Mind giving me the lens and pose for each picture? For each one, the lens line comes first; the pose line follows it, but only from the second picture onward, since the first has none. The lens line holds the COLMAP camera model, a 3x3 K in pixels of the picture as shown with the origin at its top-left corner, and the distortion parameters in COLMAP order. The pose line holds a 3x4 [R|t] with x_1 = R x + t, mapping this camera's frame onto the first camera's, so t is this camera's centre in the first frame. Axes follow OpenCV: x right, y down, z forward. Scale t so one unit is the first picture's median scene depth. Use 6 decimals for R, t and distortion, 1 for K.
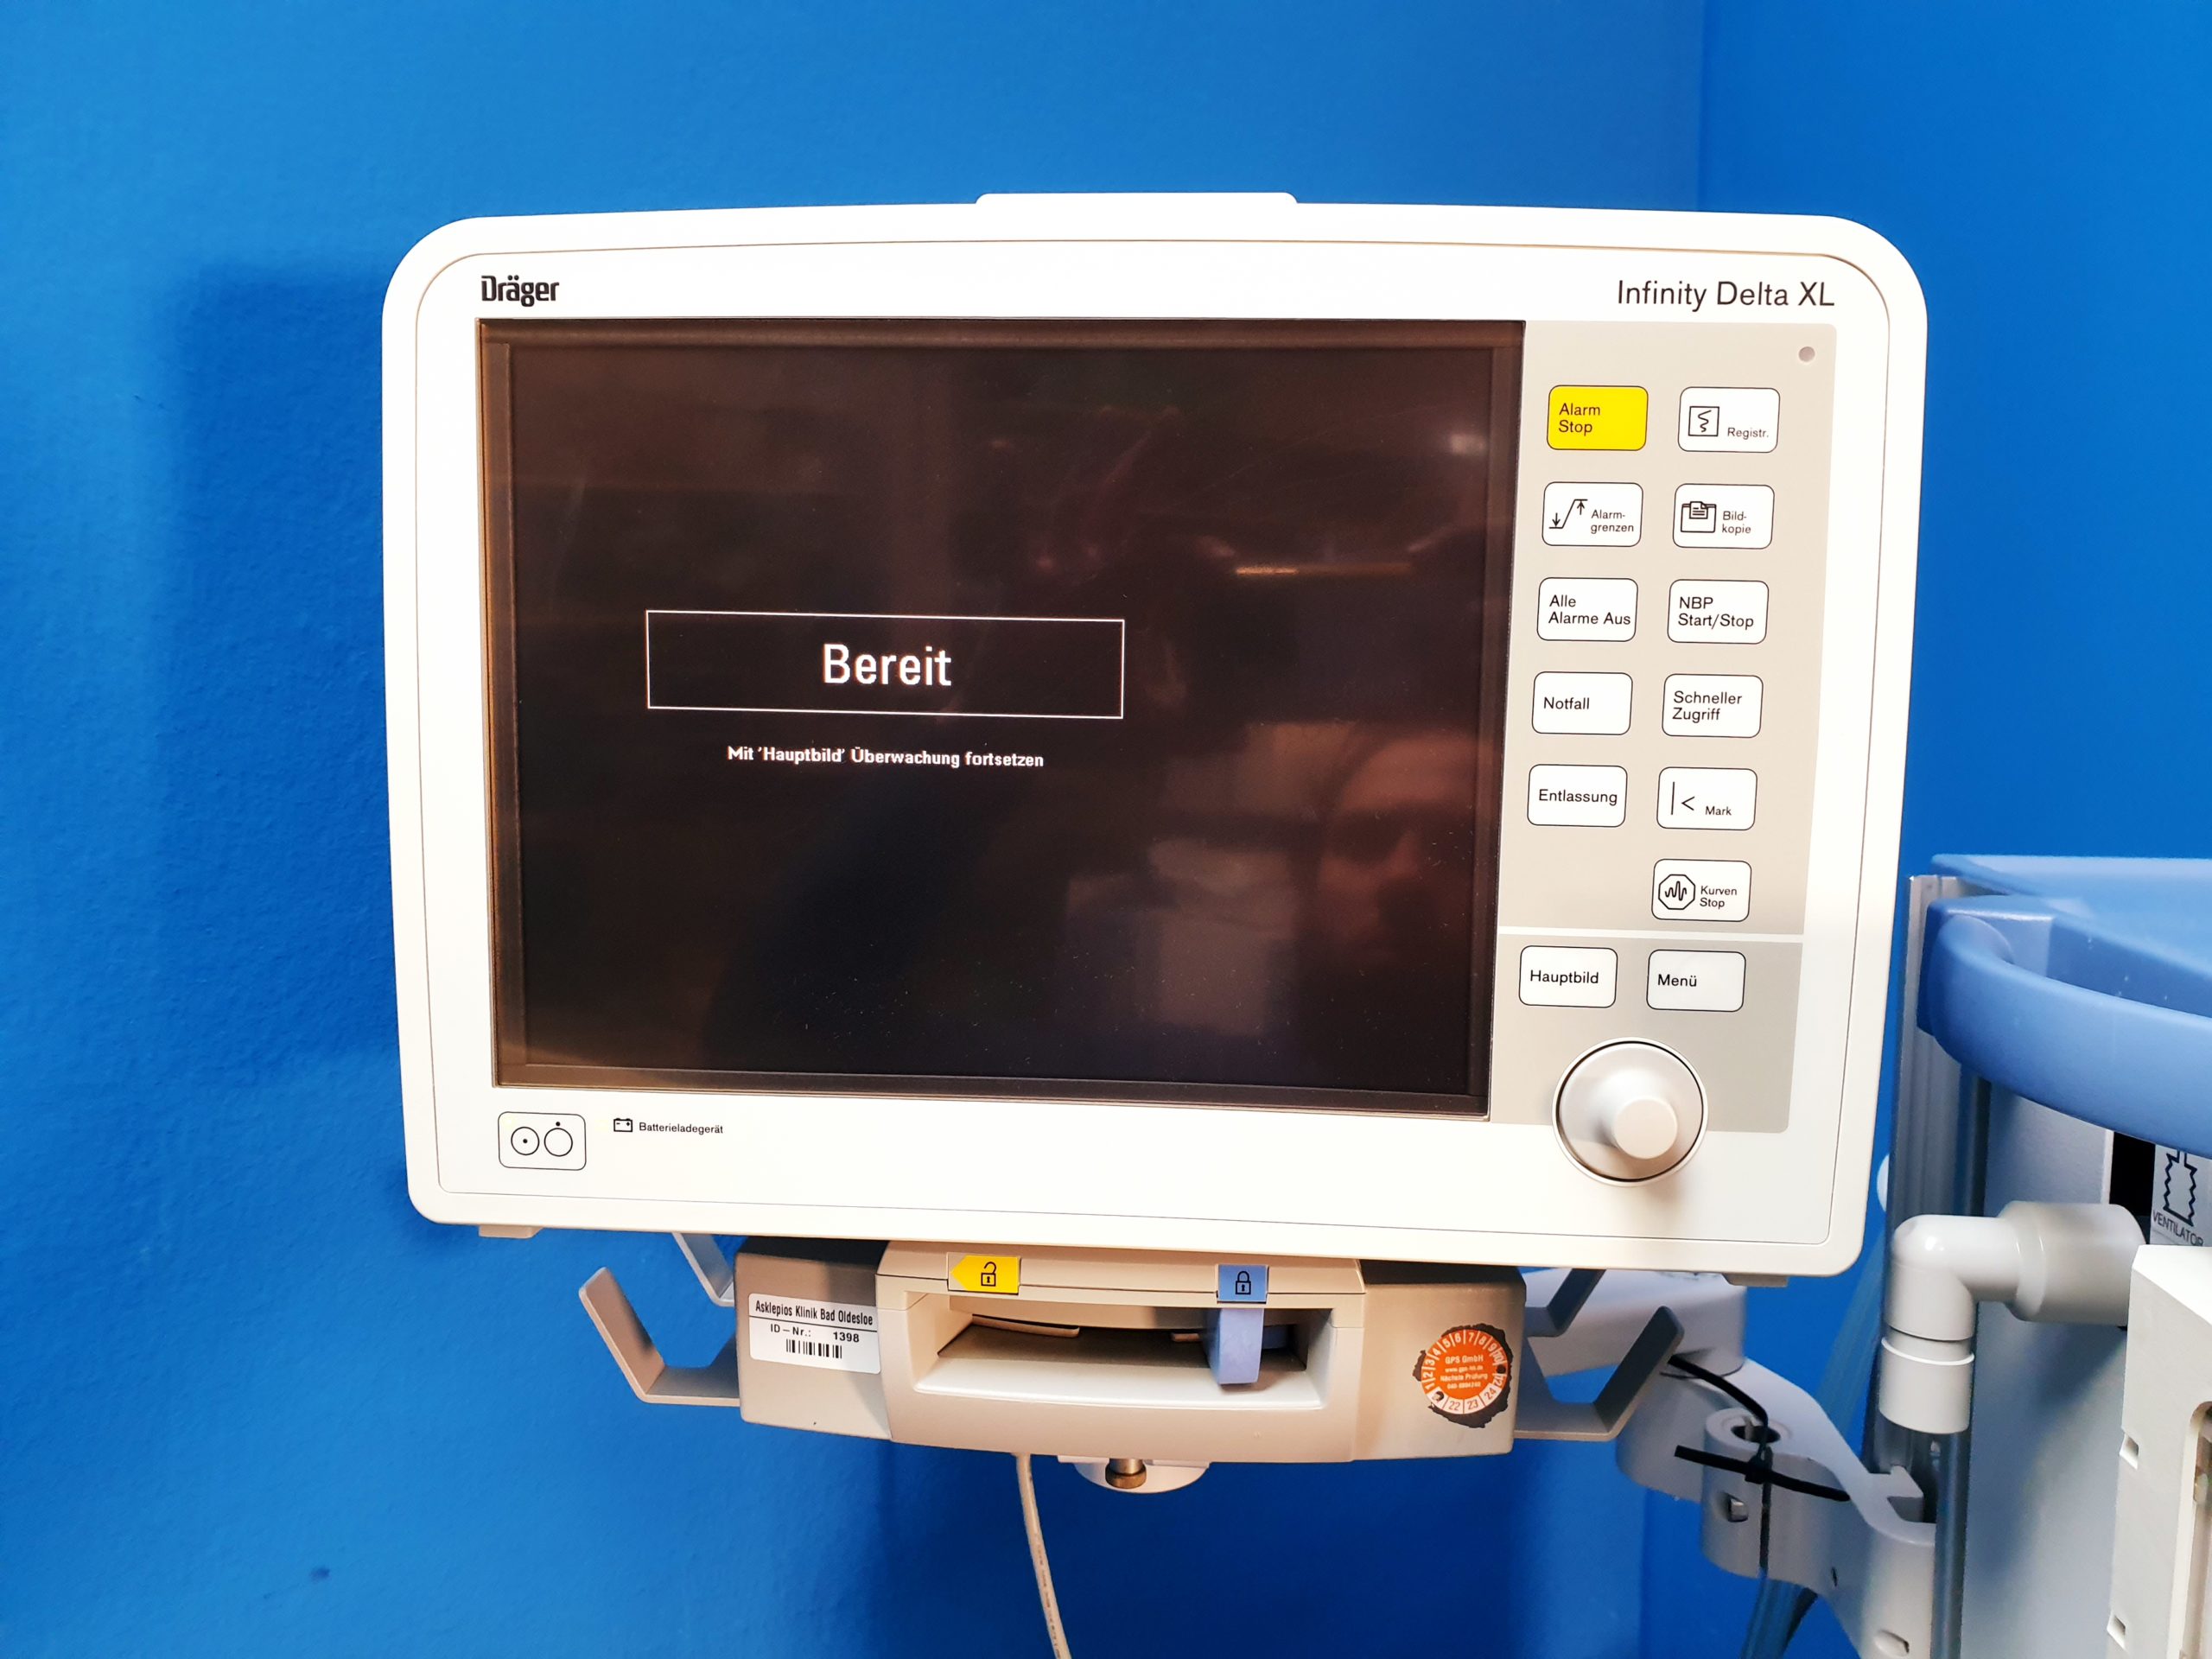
lens RADIAL K [[1730.7, 0, 1106.0], [0, 1730.7, 829.5], [0, 0, 1]] dist [-0.002018, -0.009223]
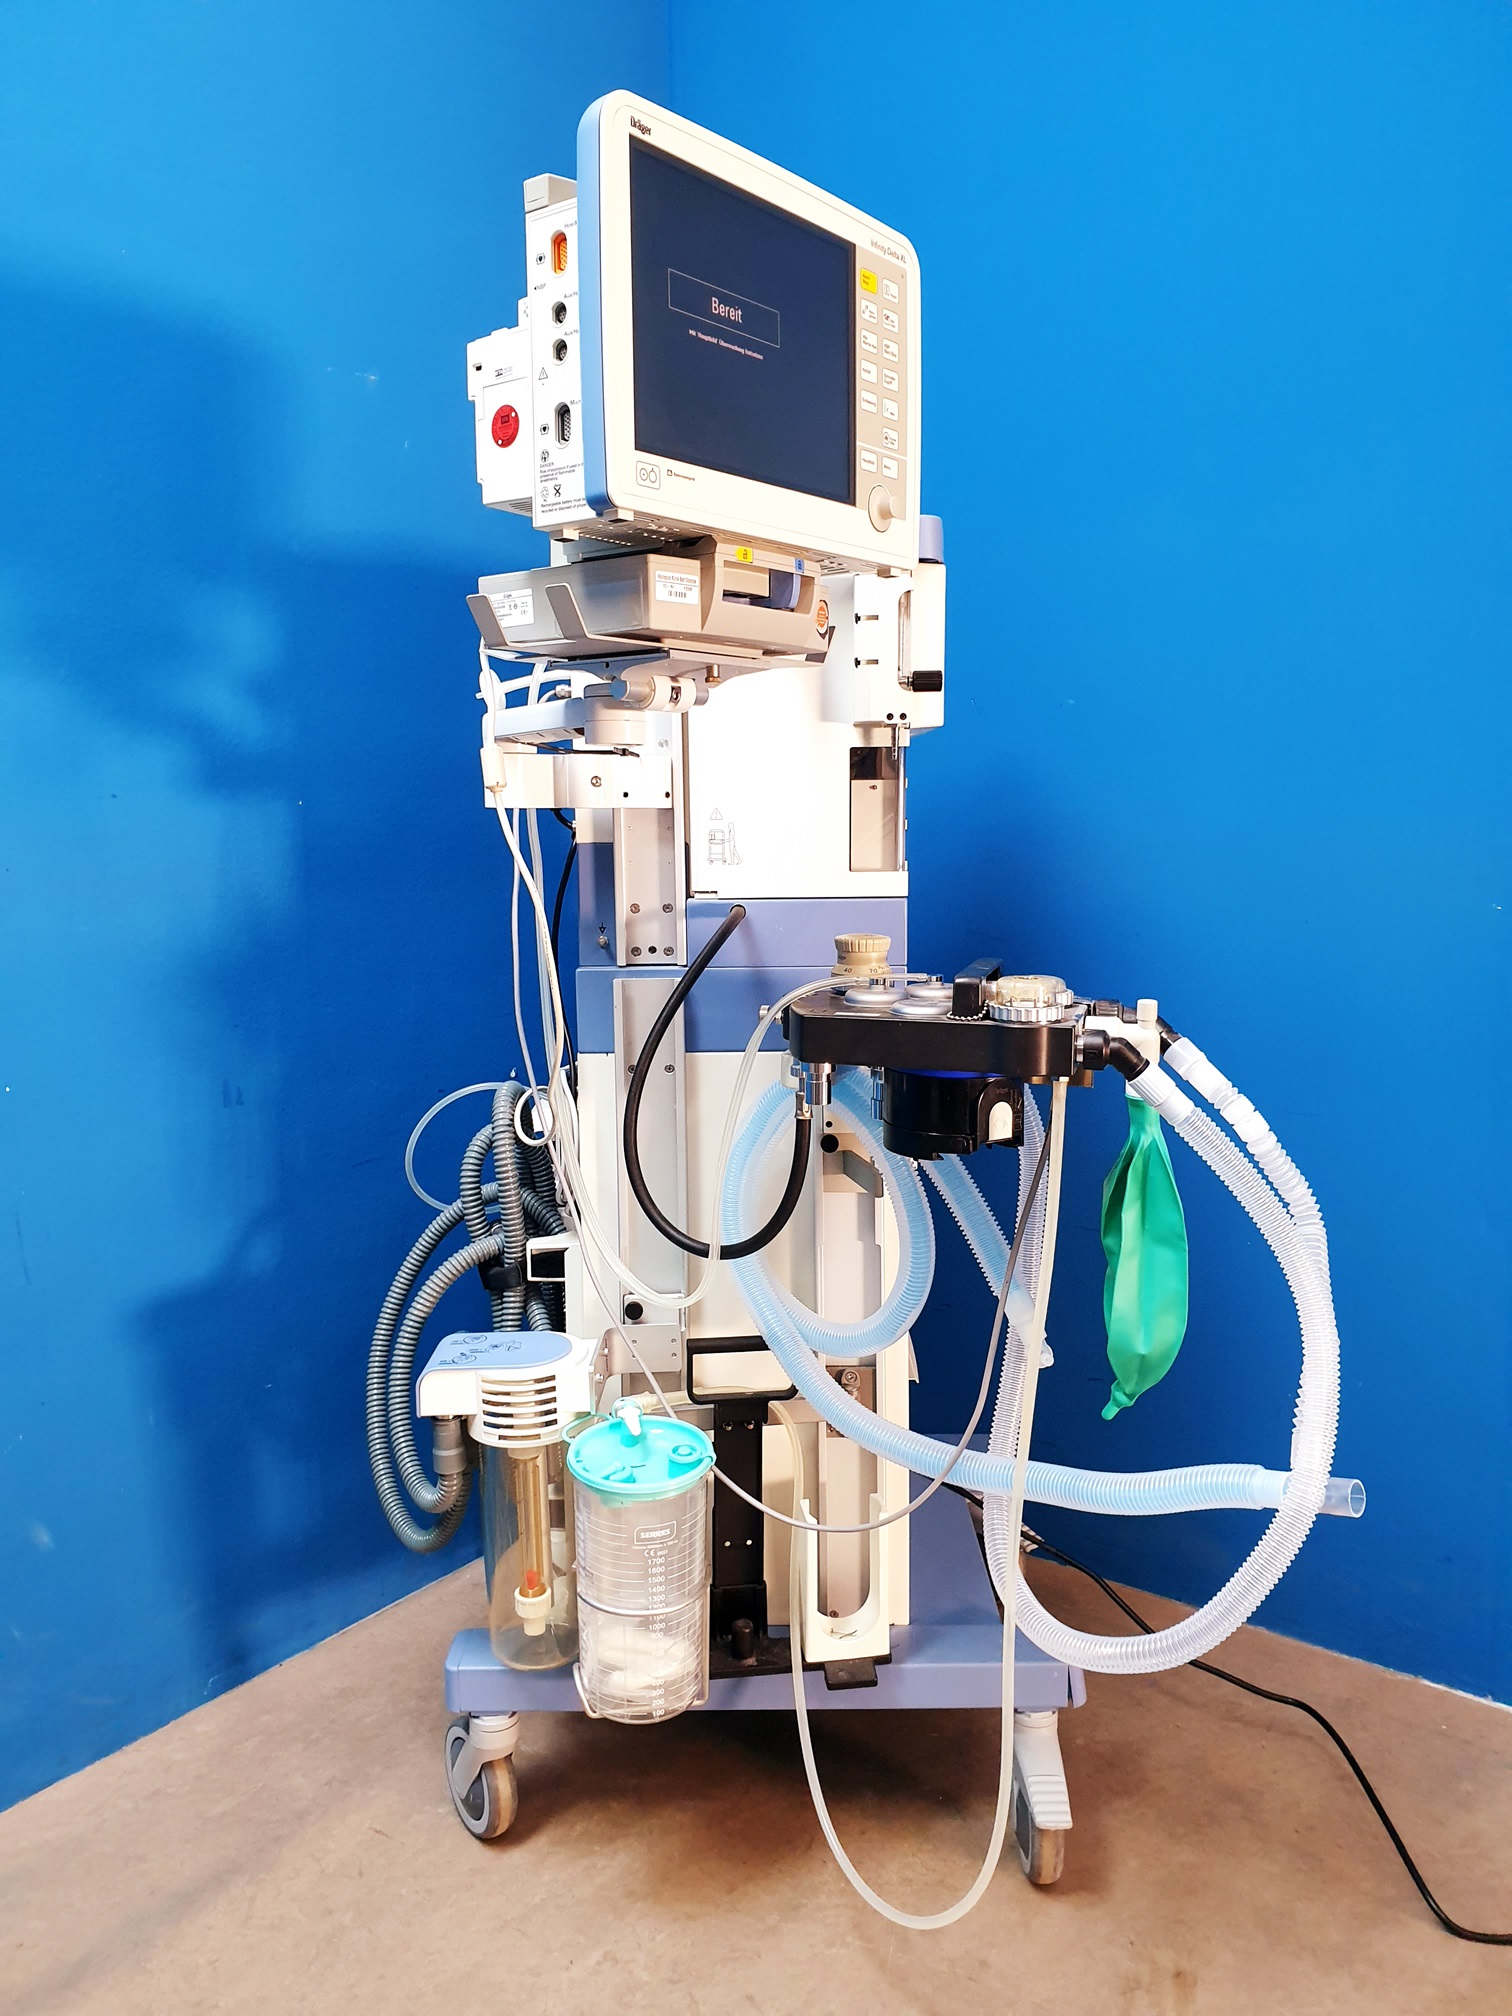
lens RADIAL K [[1577.3, 0, 756.0], [0, 1577.3, 1008.0], [0, 0, 1]] dist [-0.002018, -0.009223]
pose [[0.554910, -0.123805, 0.822646, -2.310129], [0.116046, 0.990716, 0.070820, 0.835859], [-0.823776, 0.056166, 0.564126, -0.393836]]
